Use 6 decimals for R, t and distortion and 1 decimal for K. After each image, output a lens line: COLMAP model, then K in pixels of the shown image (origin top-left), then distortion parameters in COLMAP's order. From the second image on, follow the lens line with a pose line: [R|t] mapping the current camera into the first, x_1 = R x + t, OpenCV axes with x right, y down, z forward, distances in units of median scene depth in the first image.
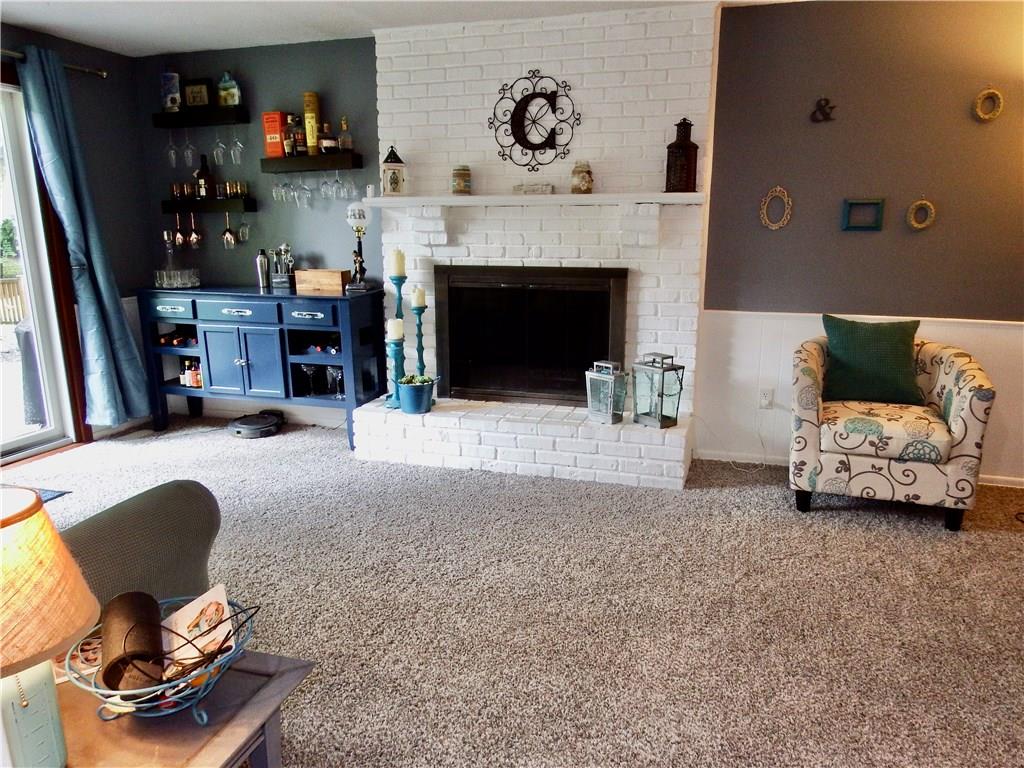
lens RADIAL K [[739.4, 0, 514.9], [0, 739.4, 391.5], [0, 0, 1]] dist [-0.017414, 0.006490]
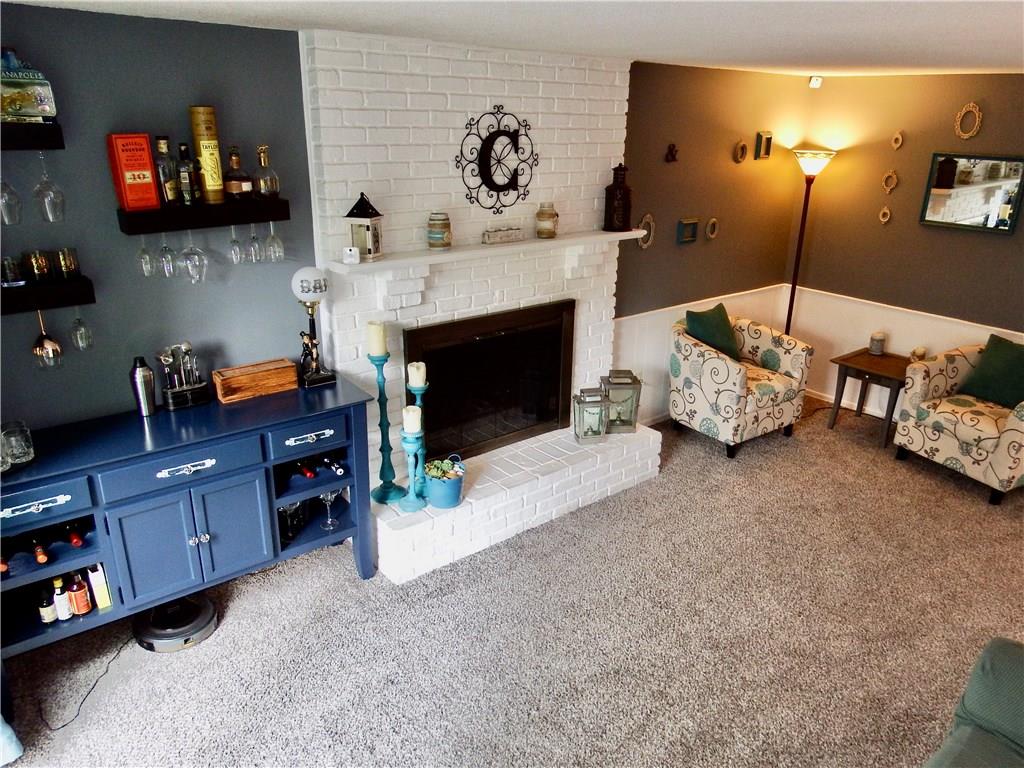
lens RADIAL K [[739.4, 0, 508.5], [0, 739.4, 388.9], [0, 0, 1]] dist [-0.017414, 0.006490]
pose [[0.550870, -0.278405, 0.786787, -0.772181], [0.169385, 0.960396, 0.221241, -0.292785], [-0.817222, 0.011395, 0.576211, 0.456780]]
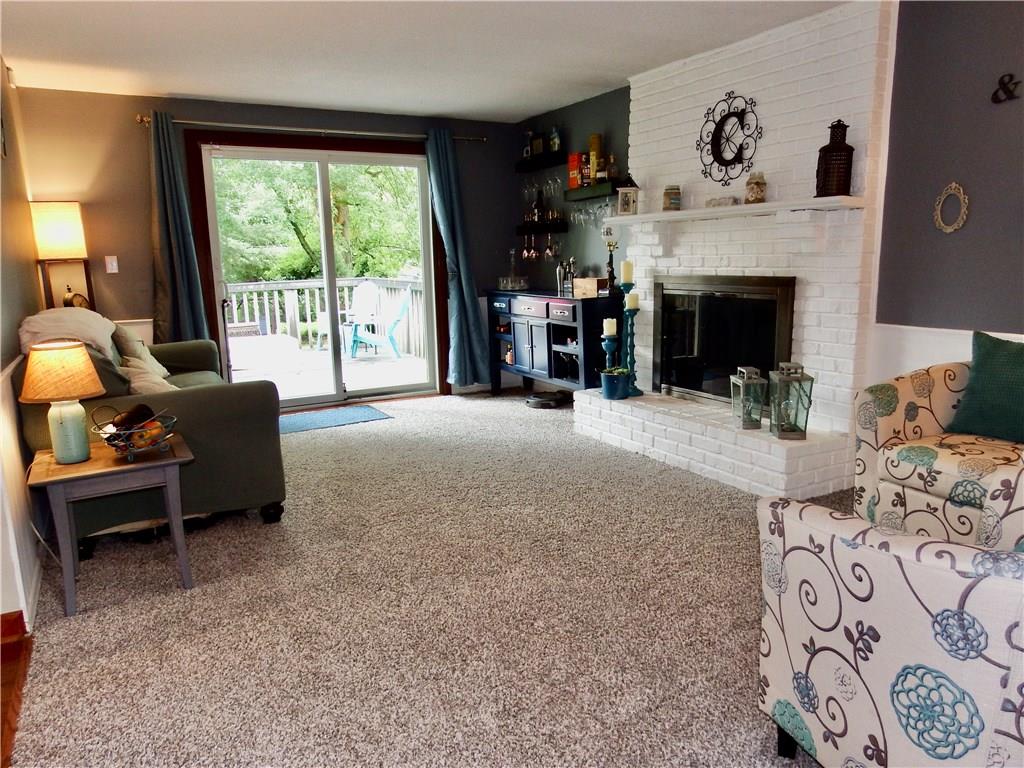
lens RADIAL K [[739.4, 0, 515.8], [0, 739.4, 387.1], [0, 0, 1]] dist [-0.017414, 0.006490]
pose [[0.725903, 0.110332, -0.678890, 0.563498], [-0.140321, 0.990046, 0.010862, 0.019941], [0.673331, 0.087378, 0.734160, 0.042010]]
